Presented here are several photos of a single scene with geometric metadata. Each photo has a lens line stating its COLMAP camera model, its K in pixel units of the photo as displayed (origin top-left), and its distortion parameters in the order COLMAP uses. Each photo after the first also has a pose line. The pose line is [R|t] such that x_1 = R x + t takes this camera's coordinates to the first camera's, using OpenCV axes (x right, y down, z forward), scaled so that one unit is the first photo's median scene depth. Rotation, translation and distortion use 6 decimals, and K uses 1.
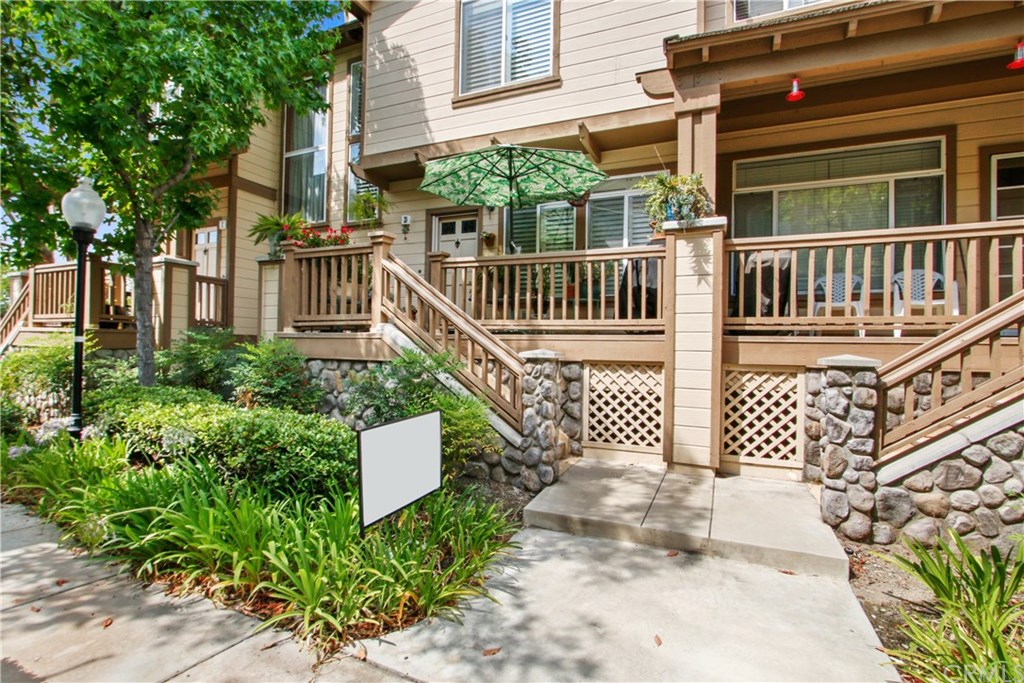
lens RADIAL K [[487.8, 0, 490.7], [0, 487.8, 355.2], [0, 0, 1]] dist [-0.019871, 0.004218]
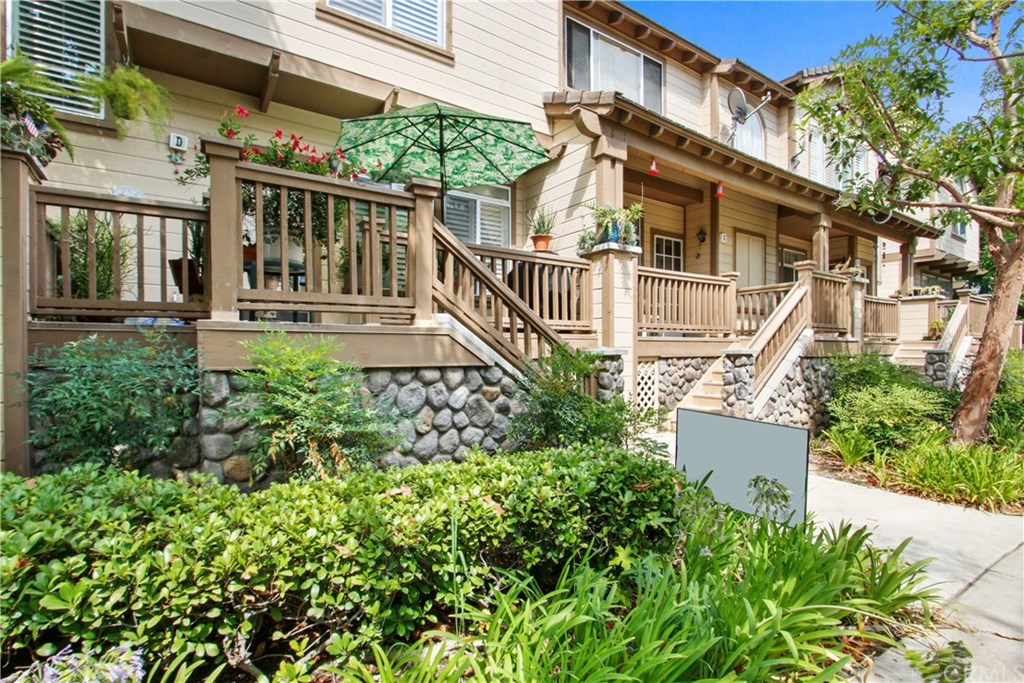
lens RADIAL K [[487.8, 0, 490.7], [0, 487.8, 355.2], [0, 0, 1]] dist [-0.019871, 0.004218]
pose [[0.535212, -0.026935, 0.844288, -0.838827], [0.016927, 0.999633, 0.021161, -0.019836], [-0.844548, 0.002966, 0.535471, 0.591226]]
